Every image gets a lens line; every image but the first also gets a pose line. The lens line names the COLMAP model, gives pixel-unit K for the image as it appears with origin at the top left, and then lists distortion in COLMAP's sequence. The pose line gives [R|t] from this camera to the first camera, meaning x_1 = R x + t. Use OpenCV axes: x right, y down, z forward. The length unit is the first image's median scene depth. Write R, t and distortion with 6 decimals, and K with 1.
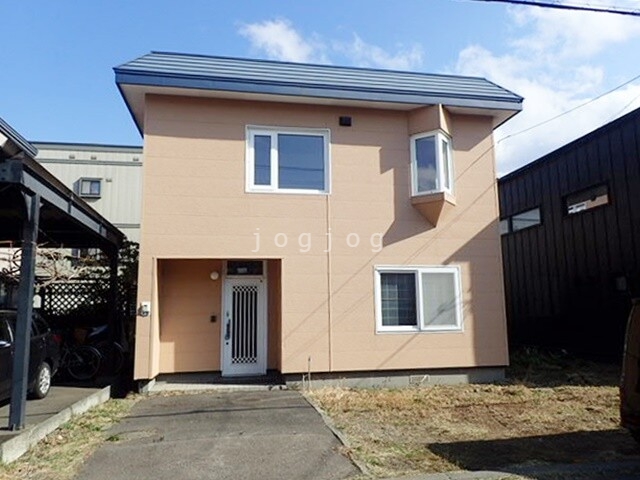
lens RADIAL K [[467.2, 0, 319.1], [0, 467.2, 251.0], [0, 0, 1]] dist [0.002781, 0.000548]
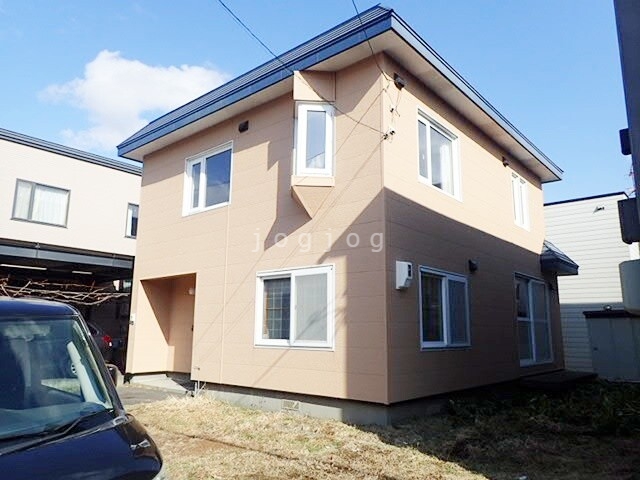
lens RADIAL K [[476.6, 0, 320.0], [0, 476.6, 240.0], [0, 0, 1]] dist [0.000302, -0.001637]
pose [[0.626099, -0.127357, -0.769273, 0.912555], [0.087662, 0.991813, -0.092853, 0.066309], [0.774800, -0.009301, 0.632138, 0.498827]]
